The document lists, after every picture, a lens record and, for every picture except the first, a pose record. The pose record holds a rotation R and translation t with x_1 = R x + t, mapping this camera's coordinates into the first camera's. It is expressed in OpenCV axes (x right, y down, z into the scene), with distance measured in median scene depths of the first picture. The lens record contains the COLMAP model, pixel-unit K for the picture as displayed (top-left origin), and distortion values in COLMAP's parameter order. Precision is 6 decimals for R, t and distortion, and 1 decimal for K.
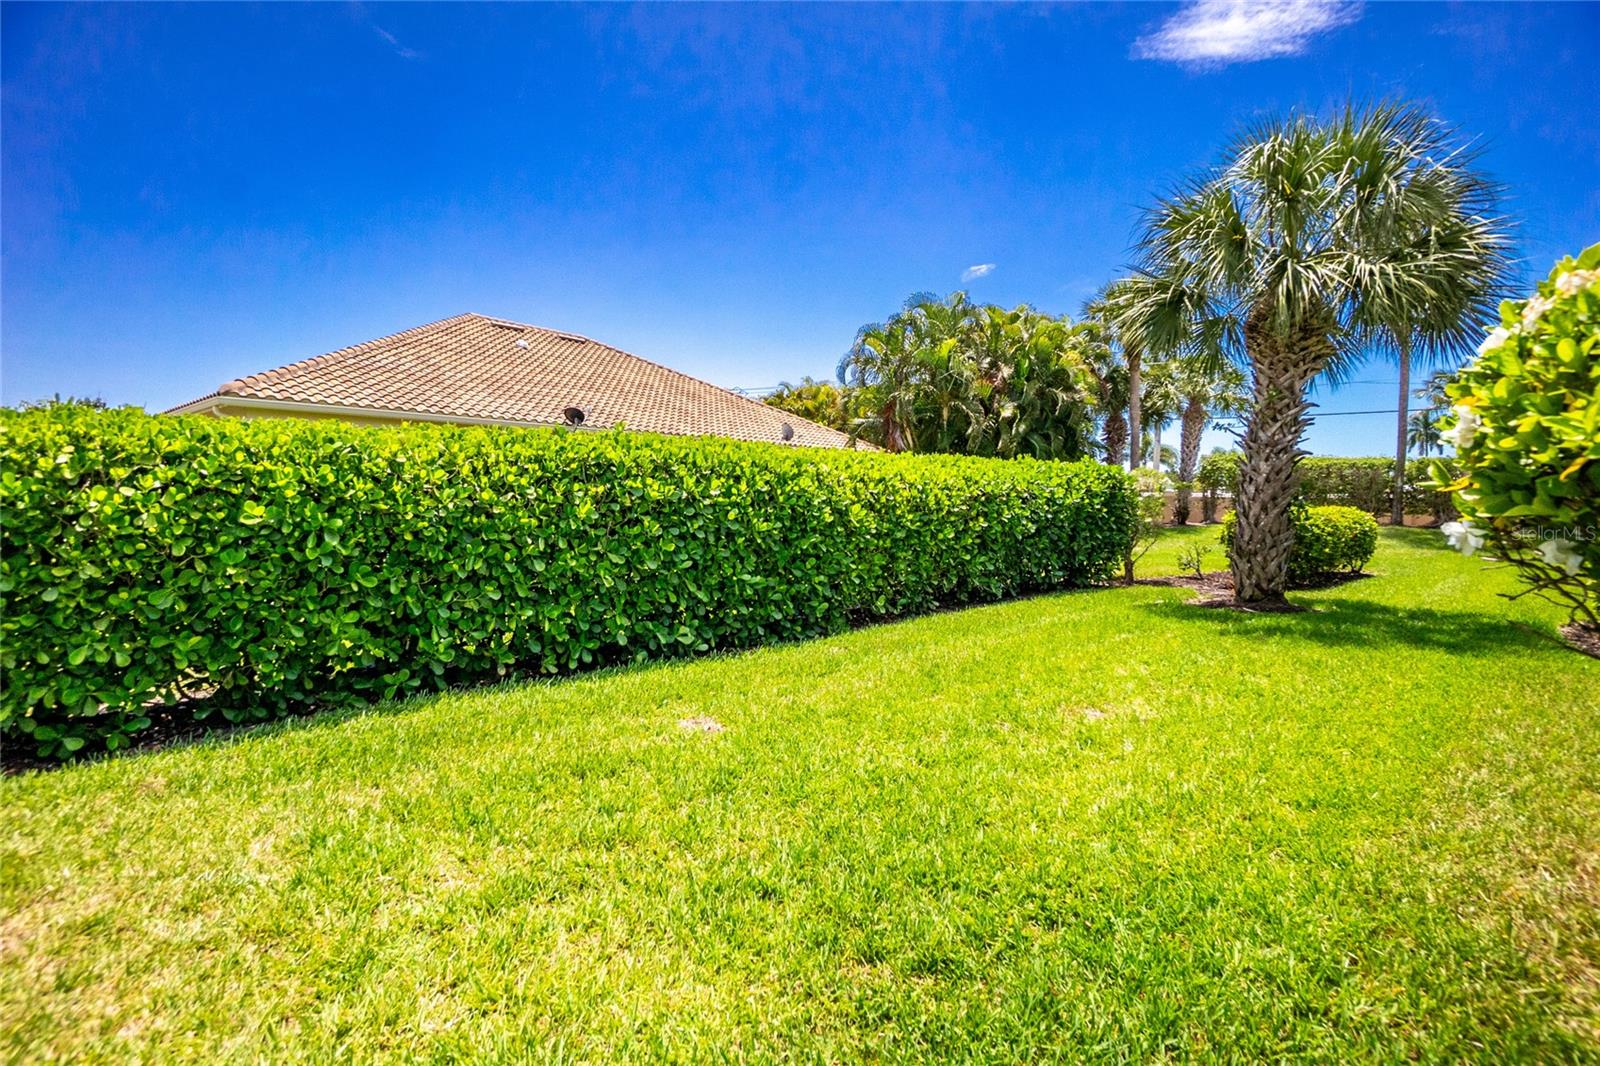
lens RADIAL K [[713.0, 0, 795.6], [0, 713.0, 514.0], [0, 0, 1]] dist [-0.062961, 0.022866]
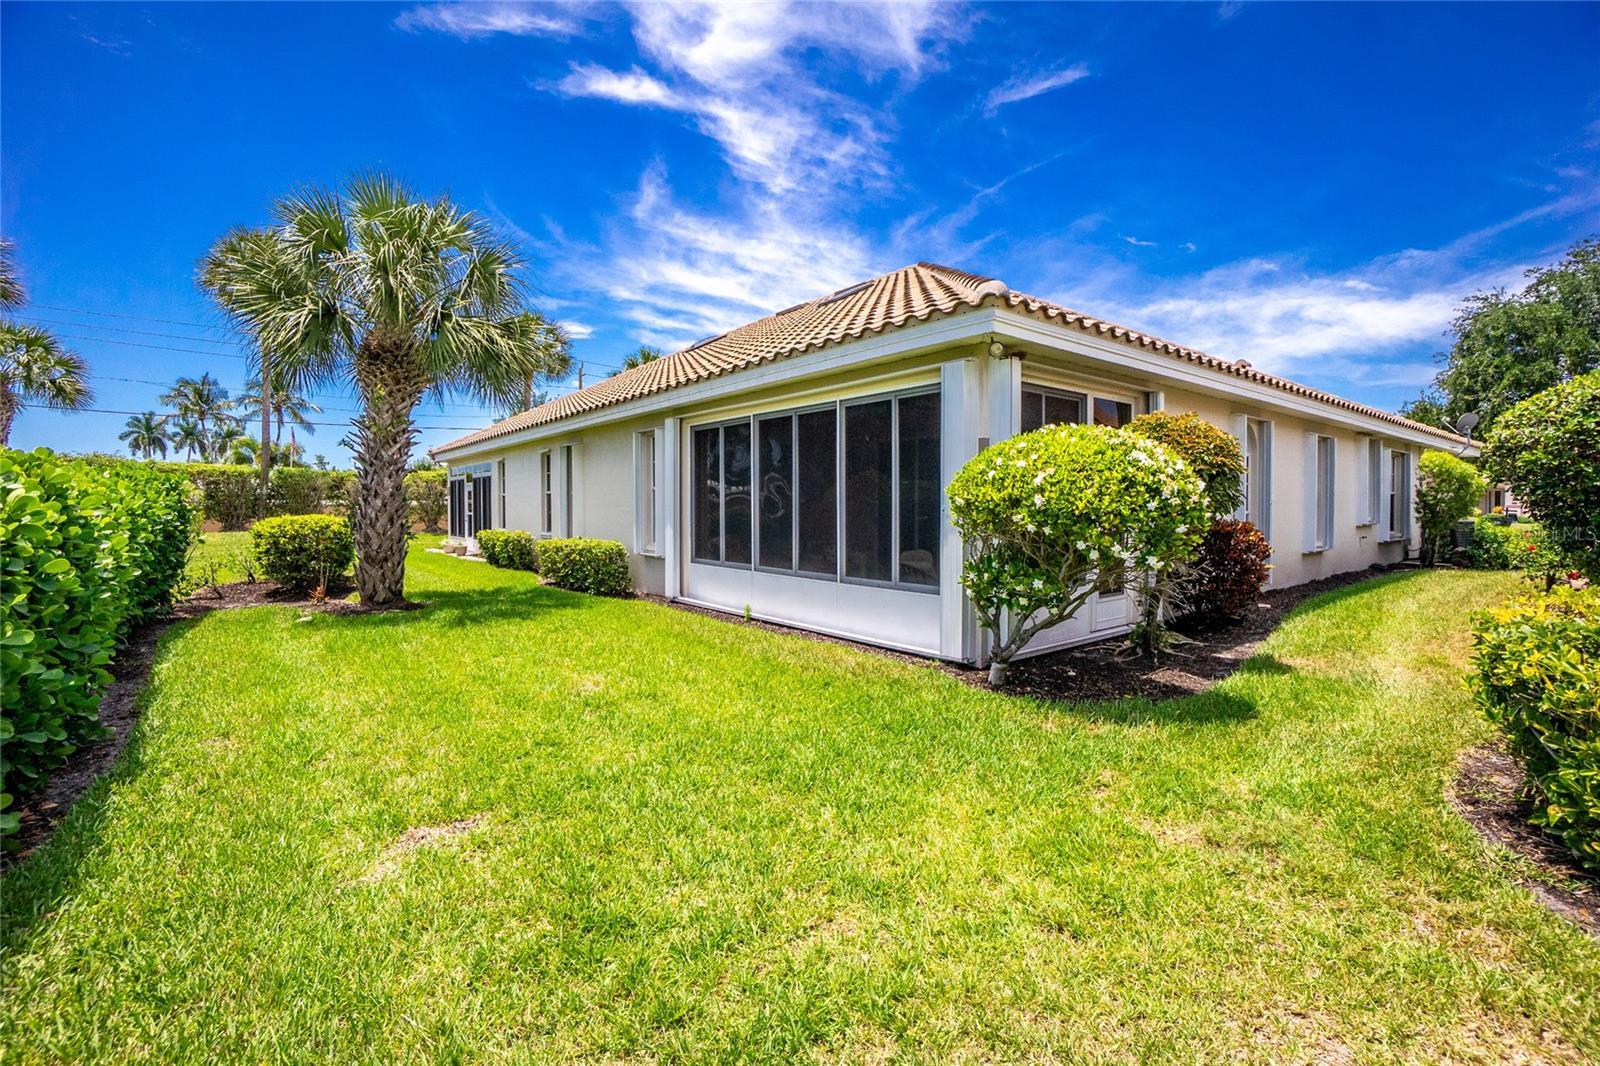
lens RADIAL K [[713.0, 0, 795.6], [0, 713.0, 514.0], [0, 0, 1]] dist [-0.062961, 0.022866]
pose [[0.035775, -0.024498, 0.999060, -0.460839], [0.028673, 0.999313, 0.023477, -0.026199], [-0.998948, 0.027807, 0.036453, 0.319142]]
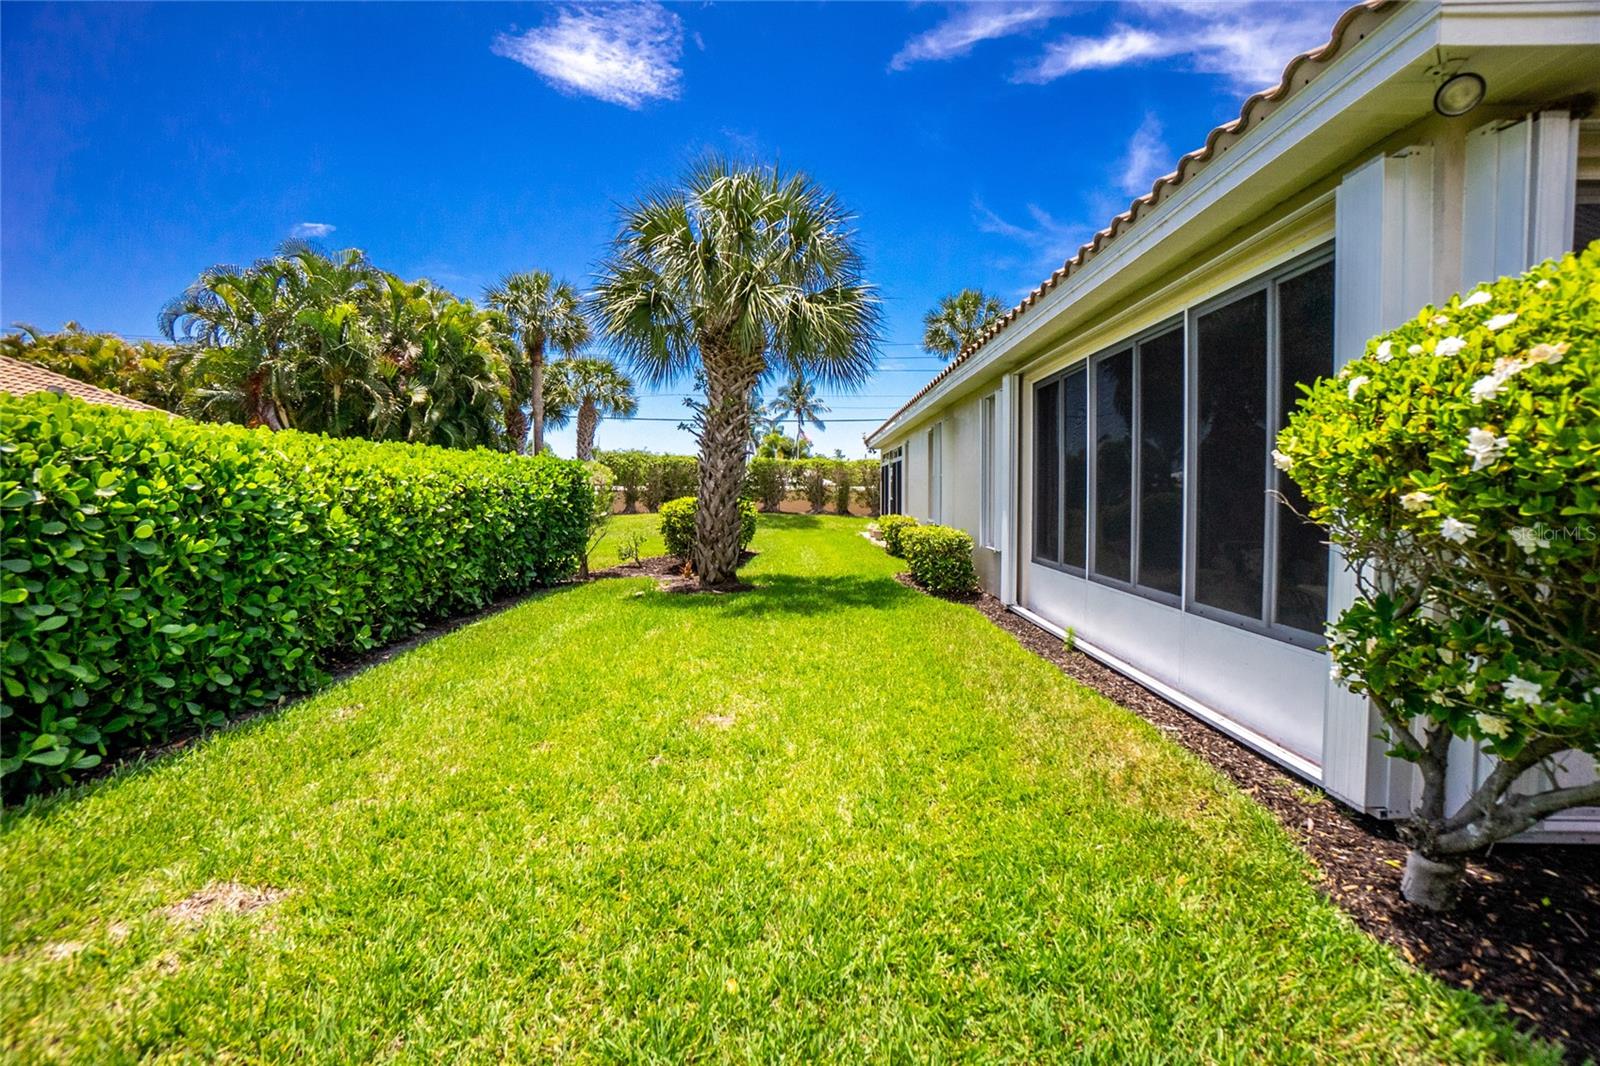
lens RADIAL K [[713.0, 0, 795.6], [0, 713.0, 514.0], [0, 0, 1]] dist [-0.062961, 0.022866]
pose [[0.654533, -0.032368, 0.755341, -0.131411], [0.025489, 0.999460, 0.020741, -0.008243], [-0.755604, 0.005678, 0.655004, 0.159522]]
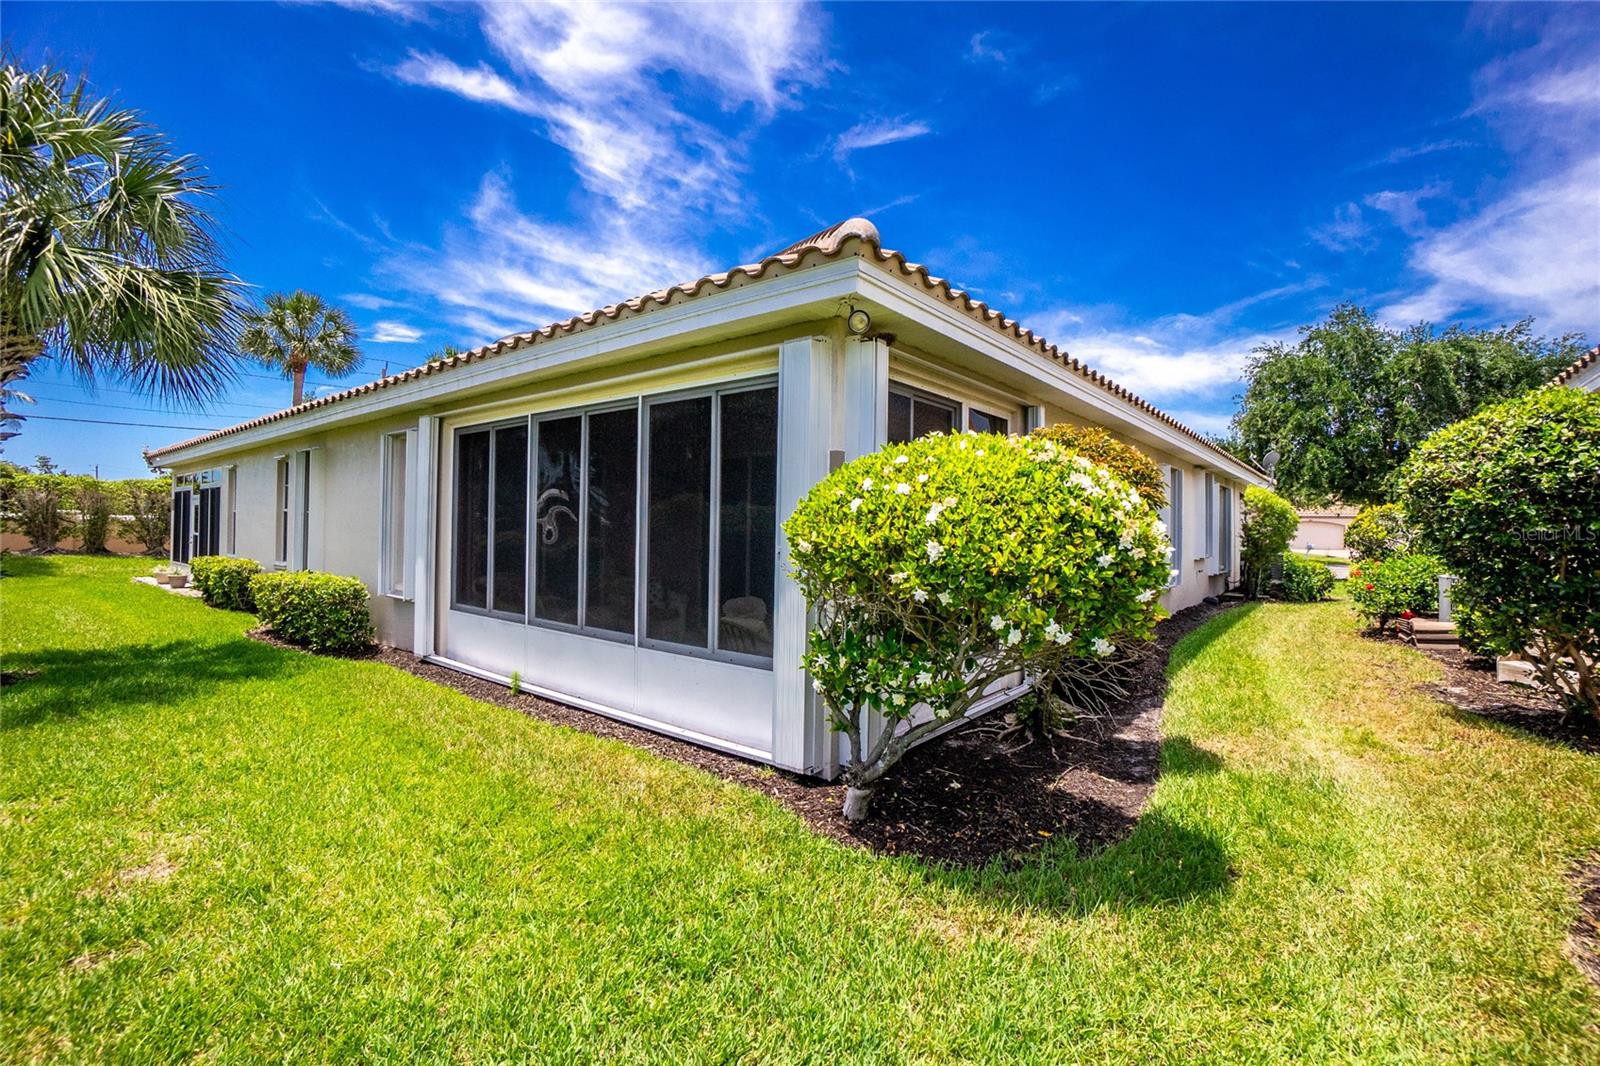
lens RADIAL K [[713.0, 0, 795.6], [0, 713.0, 514.0], [0, 0, 1]] dist [-0.062961, 0.022866]
pose [[-0.187340, 0.004076, 0.982287, -0.206100], [0.010899, 0.999938, -0.002070, -0.035949], [-0.982235, 0.010318, -0.187373, 0.273833]]
